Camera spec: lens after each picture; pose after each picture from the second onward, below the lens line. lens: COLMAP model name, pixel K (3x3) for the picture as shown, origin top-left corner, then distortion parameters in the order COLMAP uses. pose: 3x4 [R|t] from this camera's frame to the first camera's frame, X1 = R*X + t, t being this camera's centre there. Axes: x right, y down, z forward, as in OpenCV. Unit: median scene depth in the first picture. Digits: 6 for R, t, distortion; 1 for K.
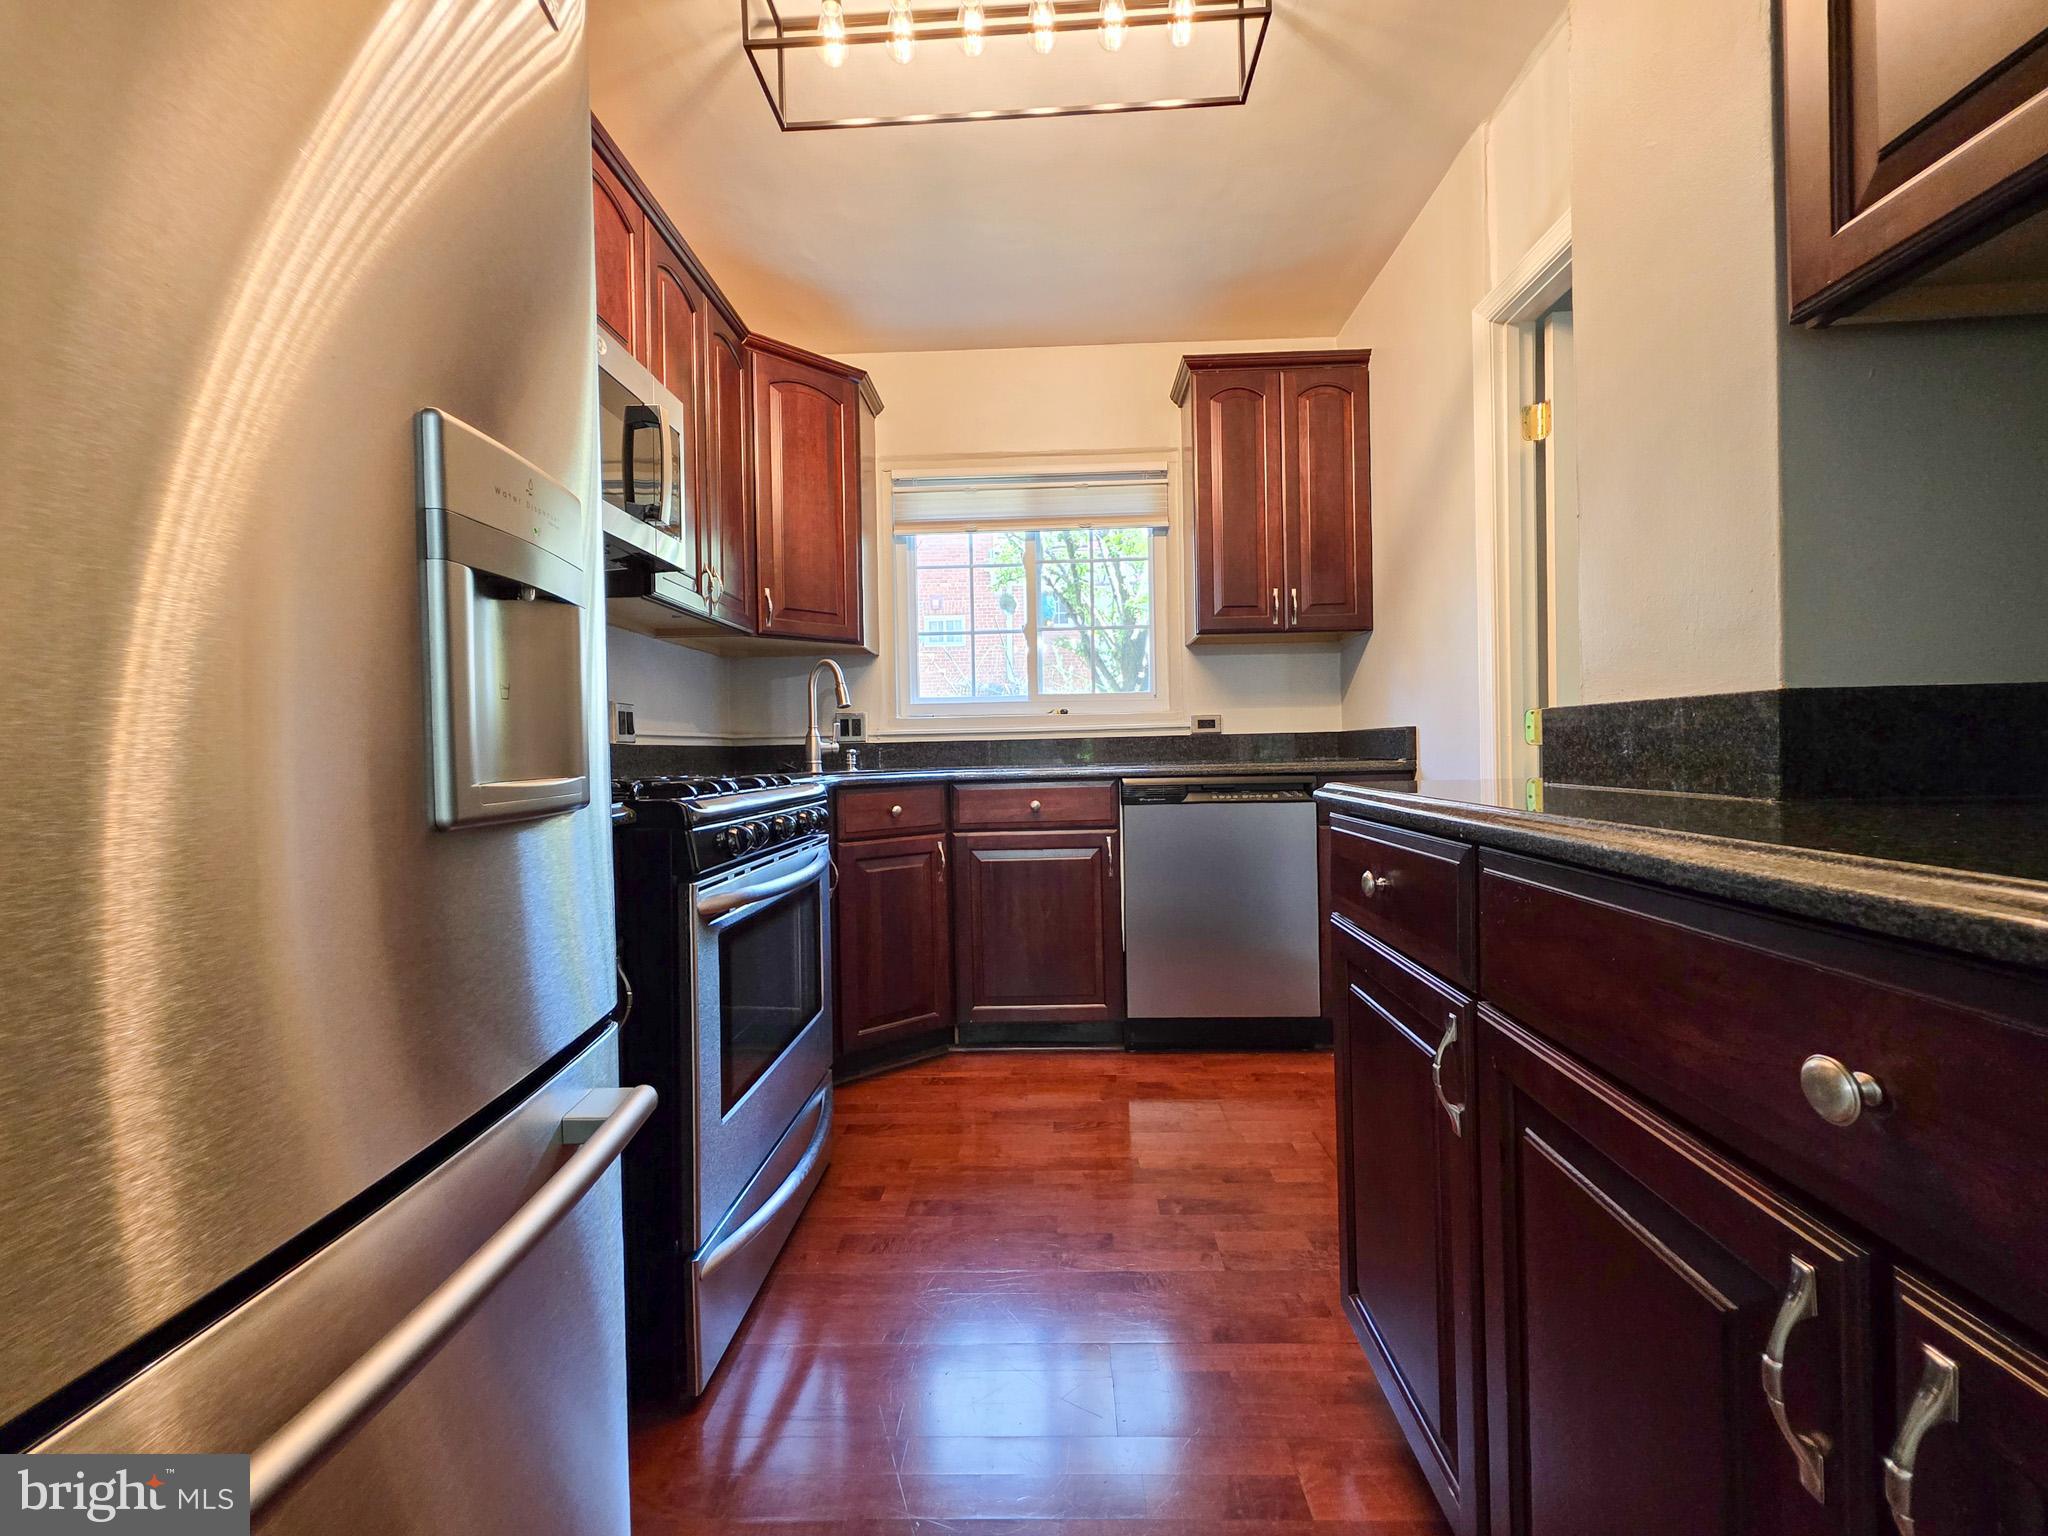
lens RADIAL K [[836.0, 0, 1029.0], [0, 836.0, 752.8], [0, 0, 1]] dist [0.008520, 0.000044]
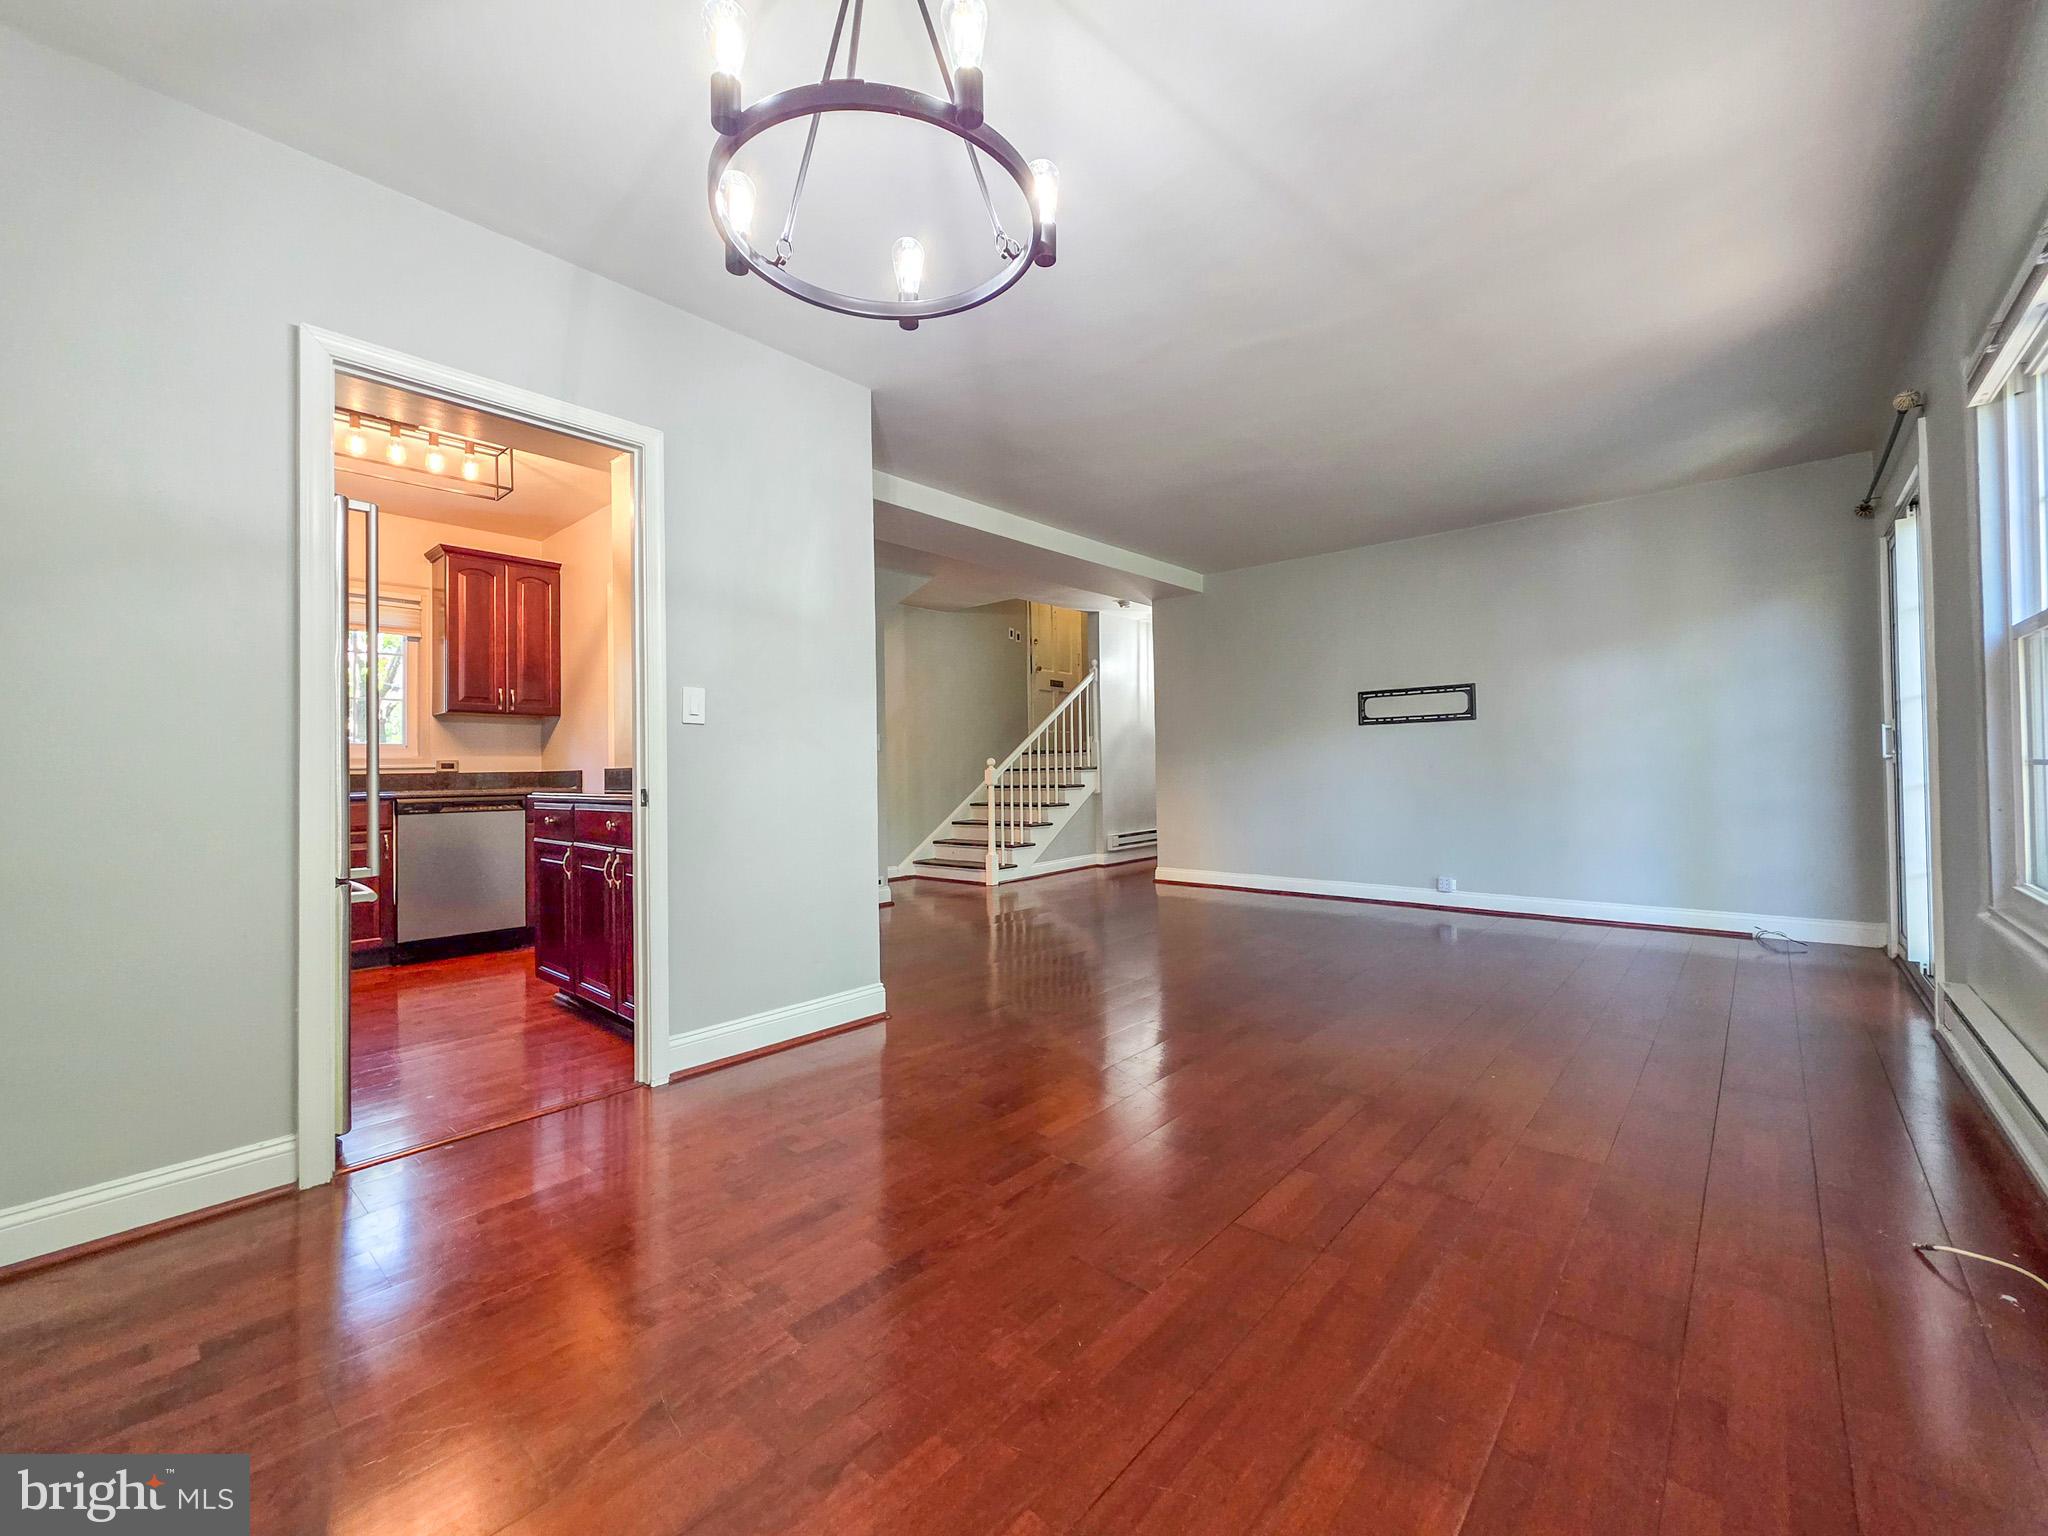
lens RADIAL K [[836.0, 0, 1030.1], [0, 836.0, 755.3], [0, 0, 1]] dist [0.008520, 0.000044]
pose [[0.636063, 0.027916, 0.771132, -0.339204], [0.001373, 0.999303, -0.037308, 0.006836], [-0.771636, 0.024789, 0.635581, -0.933933]]
